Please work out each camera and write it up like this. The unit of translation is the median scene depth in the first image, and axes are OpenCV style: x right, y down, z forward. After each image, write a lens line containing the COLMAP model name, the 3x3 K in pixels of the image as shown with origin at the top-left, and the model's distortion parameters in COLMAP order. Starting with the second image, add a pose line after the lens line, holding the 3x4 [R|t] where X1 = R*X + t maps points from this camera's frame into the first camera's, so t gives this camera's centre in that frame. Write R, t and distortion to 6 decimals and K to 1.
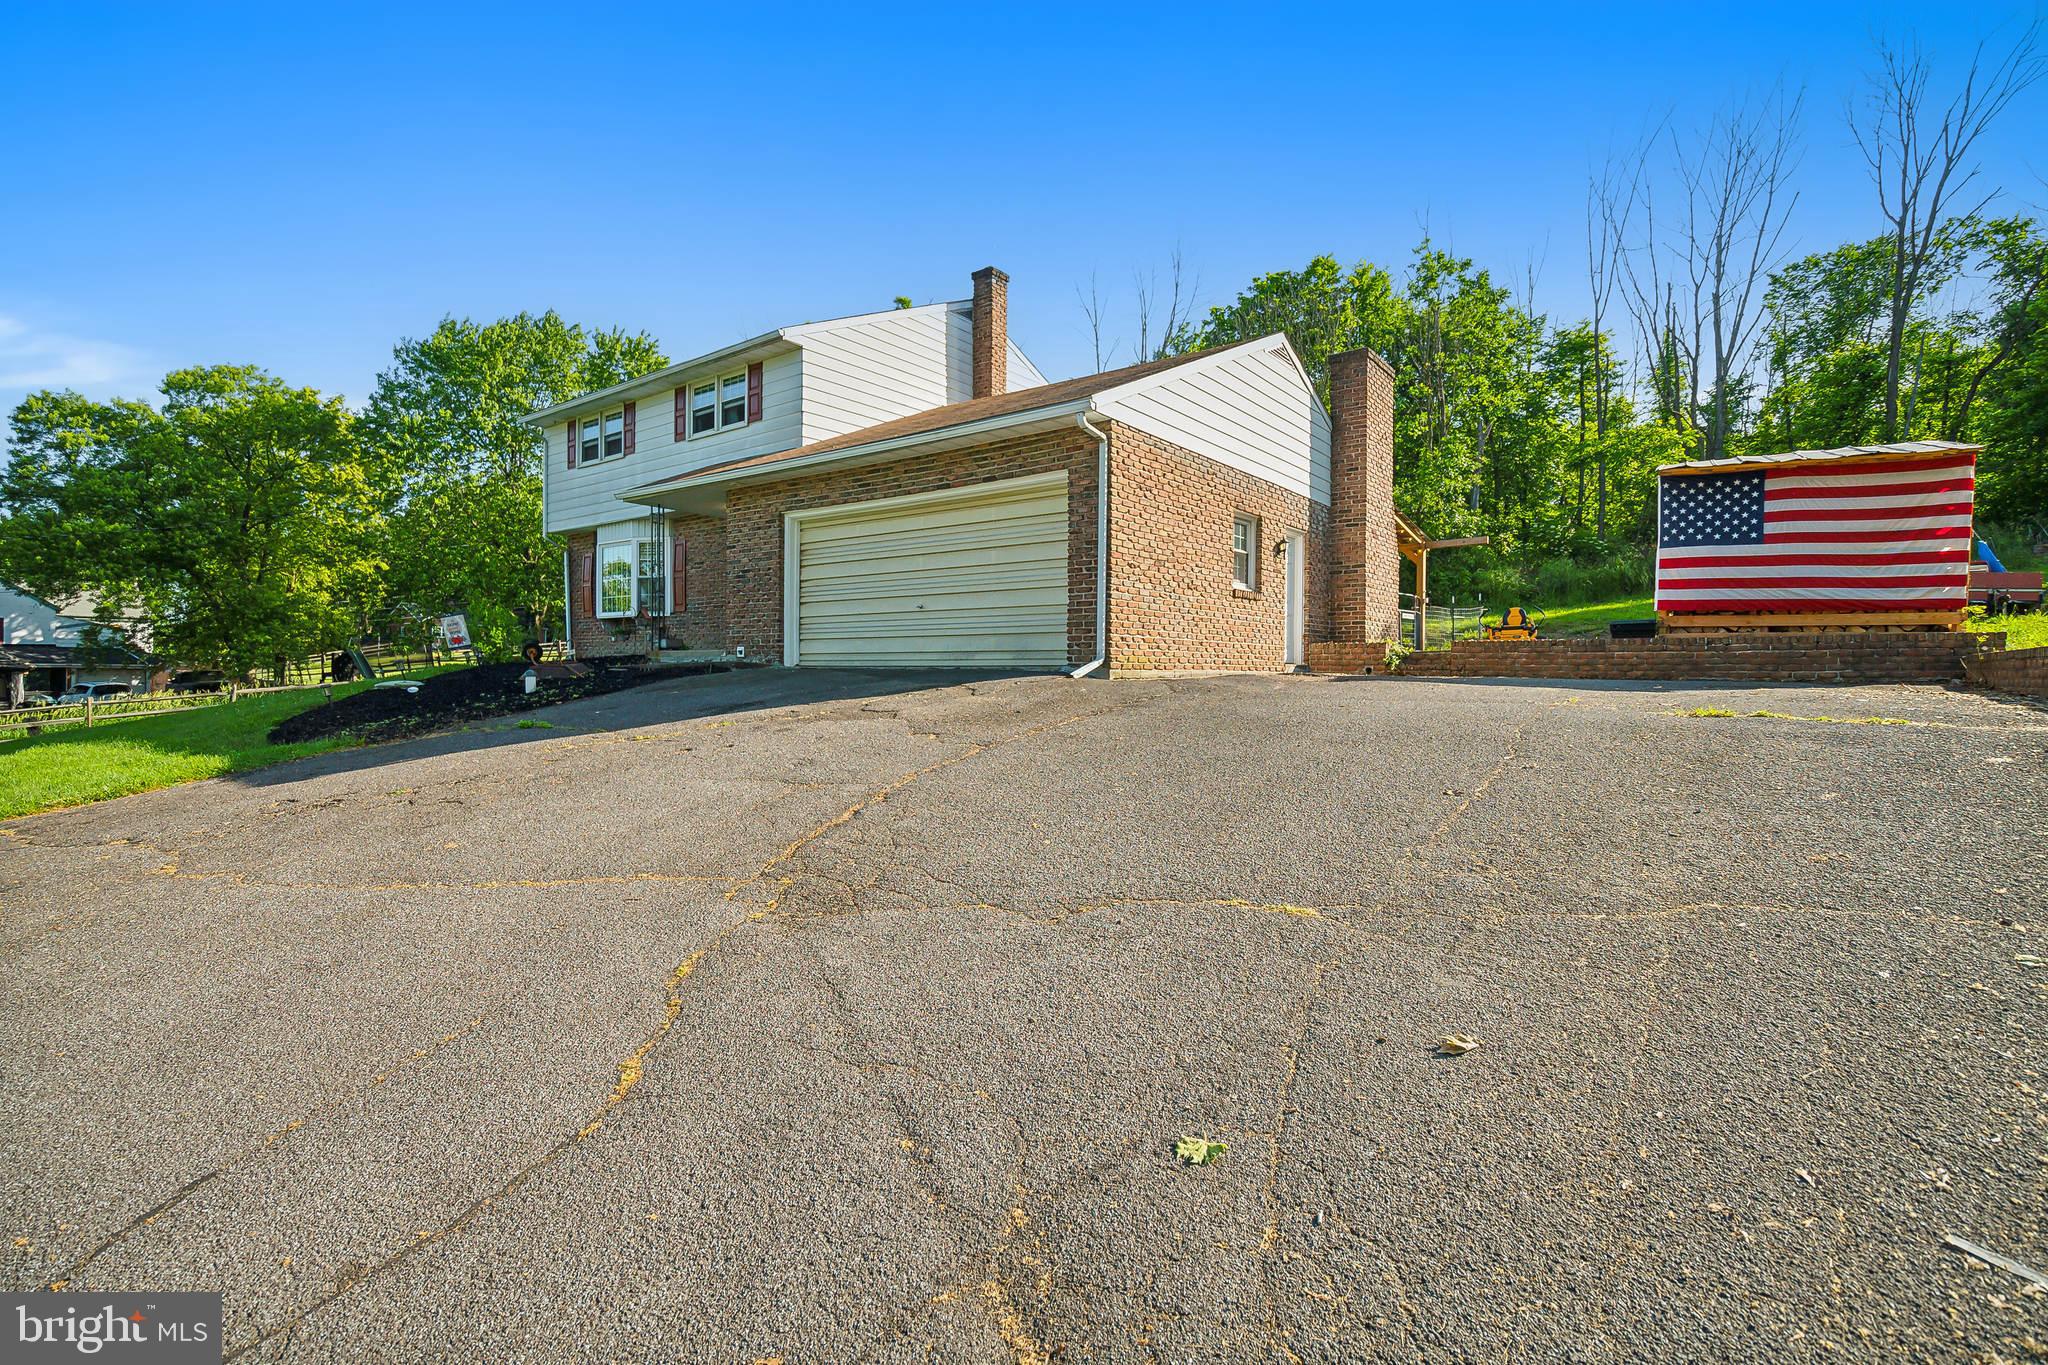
lens RADIAL K [[947.5, 0, 998.5], [0, 947.5, 674.5], [0, 0, 1]] dist [-0.000866, -0.000114]
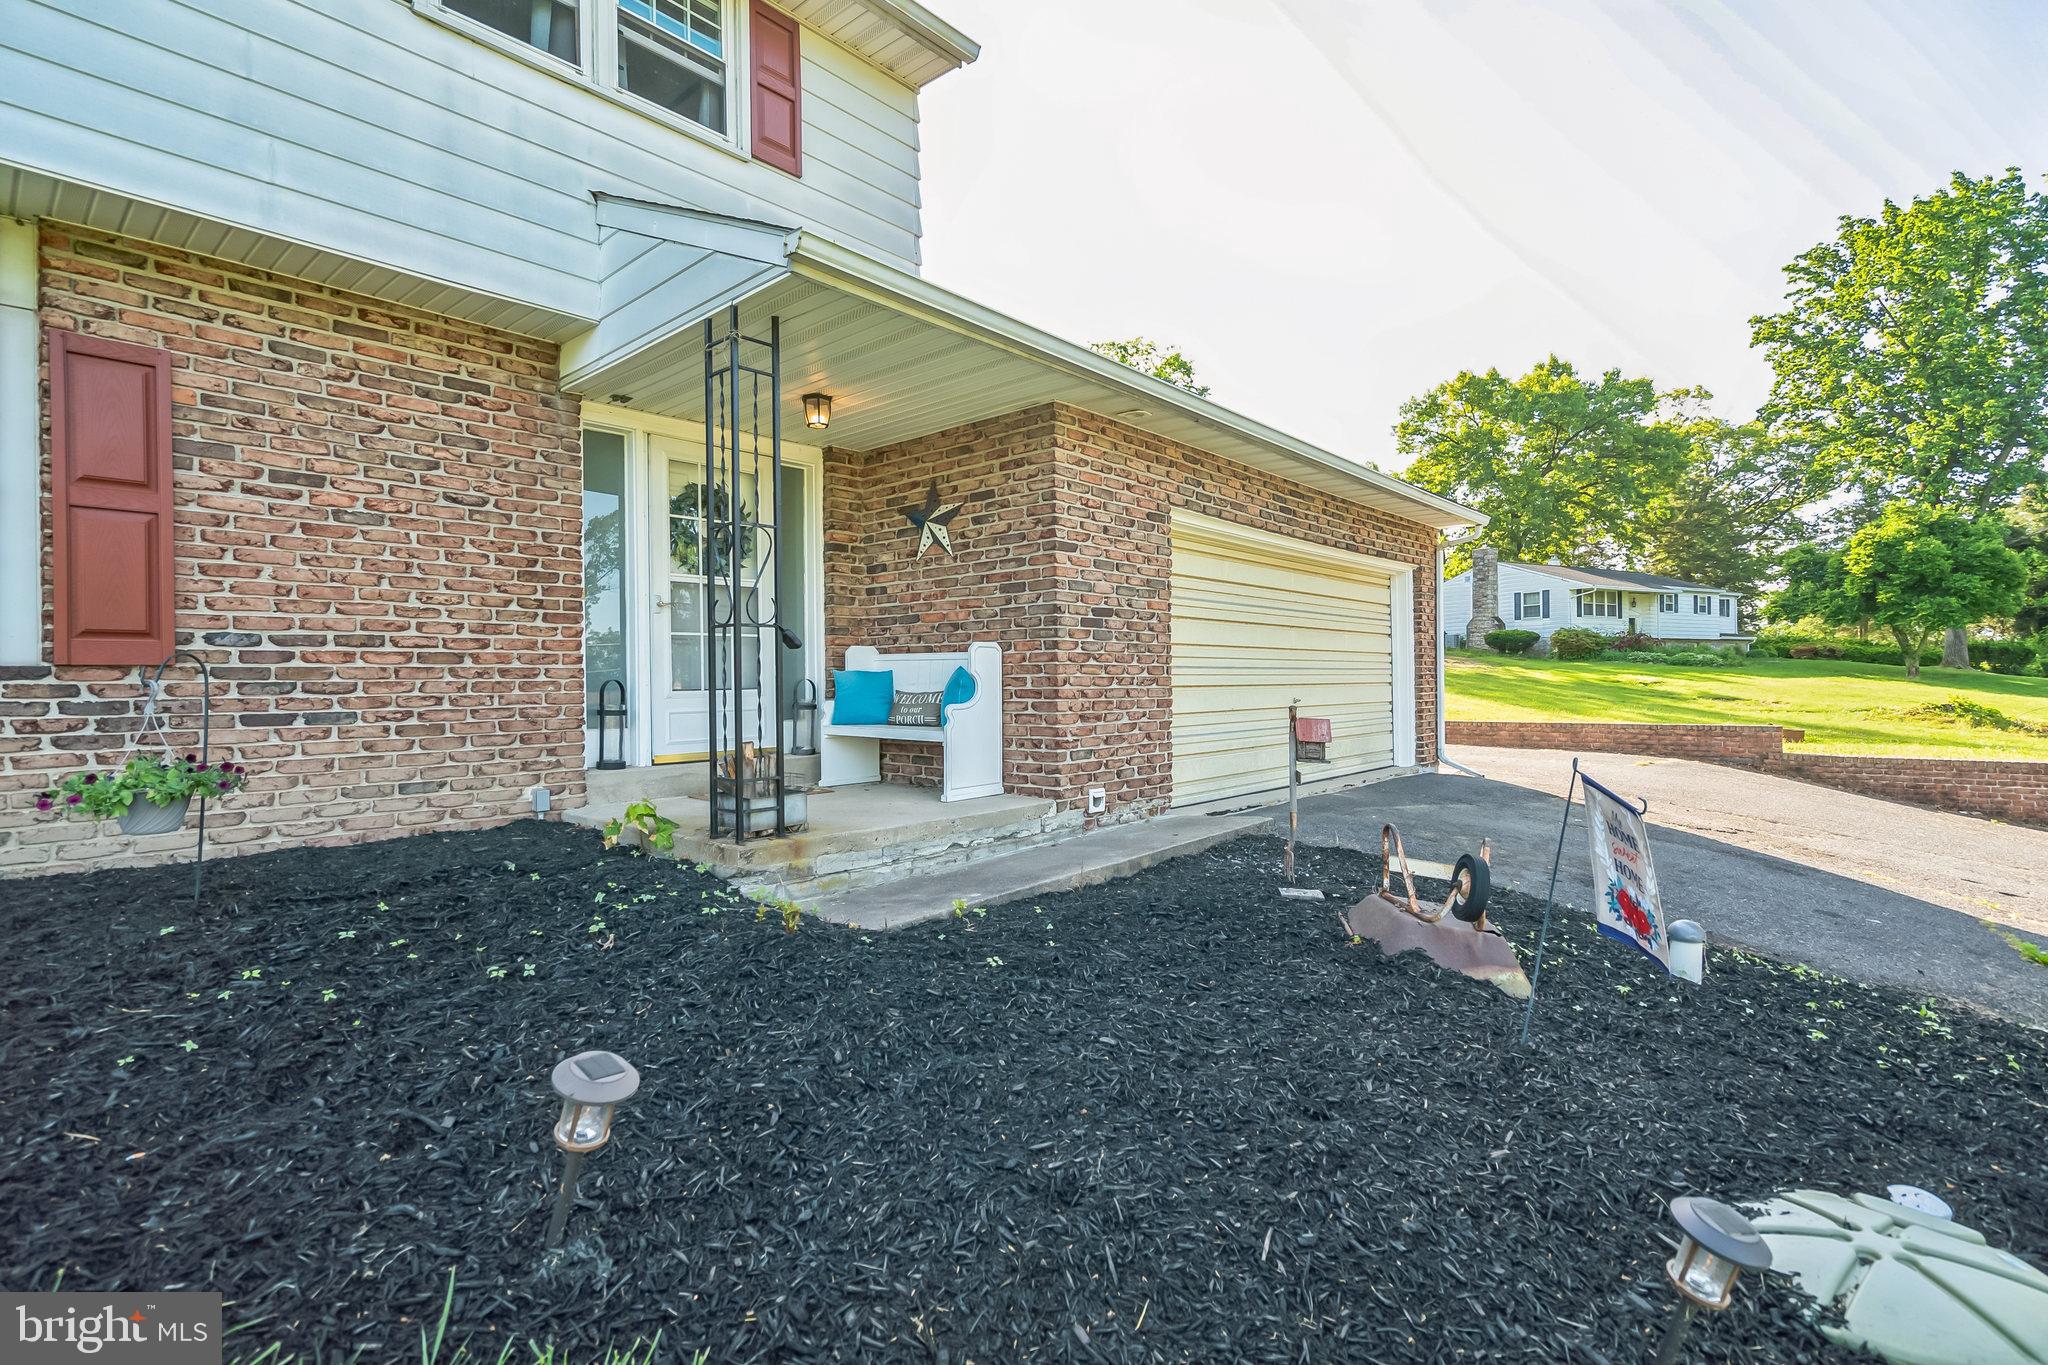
lens RADIAL K [[957.2, 0, 1024.0], [0, 957.2, 682.5], [0, 0, 1]] dist [0.001619, 0.000050]
pose [[0.080655, -0.000371, 0.996742, -0.611122], [0.010458, 0.999945, -0.000474, -0.068637], [-0.996687, 0.010462, 0.080654, 0.875017]]
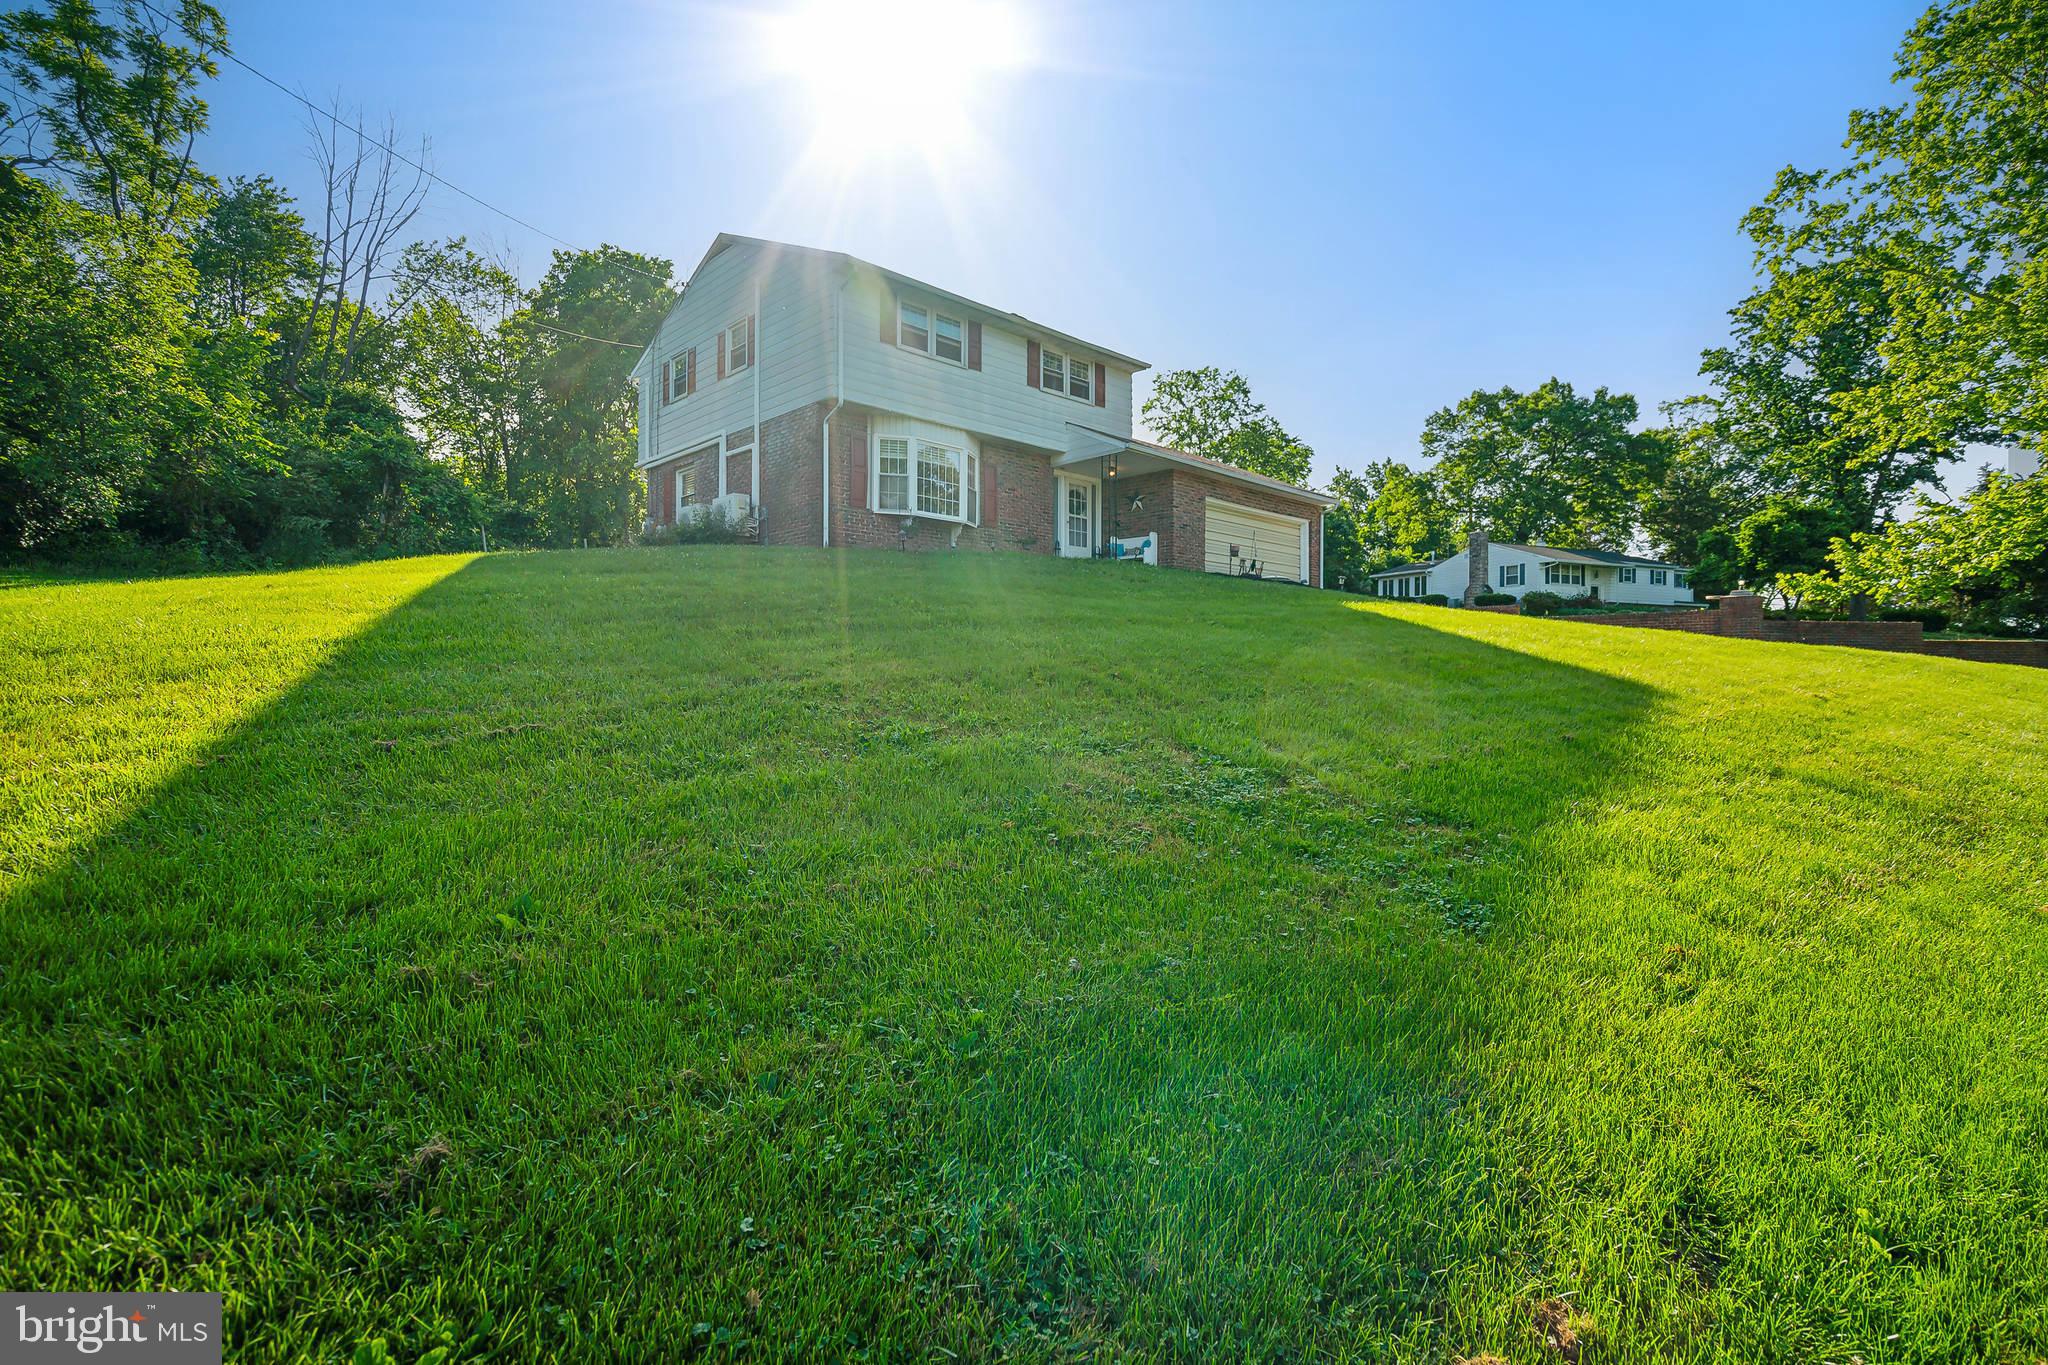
lens RADIAL K [[947.5, 0, 998.5], [0, 947.5, 674.5], [0, 0, 1]] dist [-0.000866, -0.000114]
pose [[0.179786, 0.002634, 0.983702, -1.626641], [-0.008658, 0.999962, -0.001095, 0.123363], [-0.983668, -0.008320, 0.179802, 0.891434]]
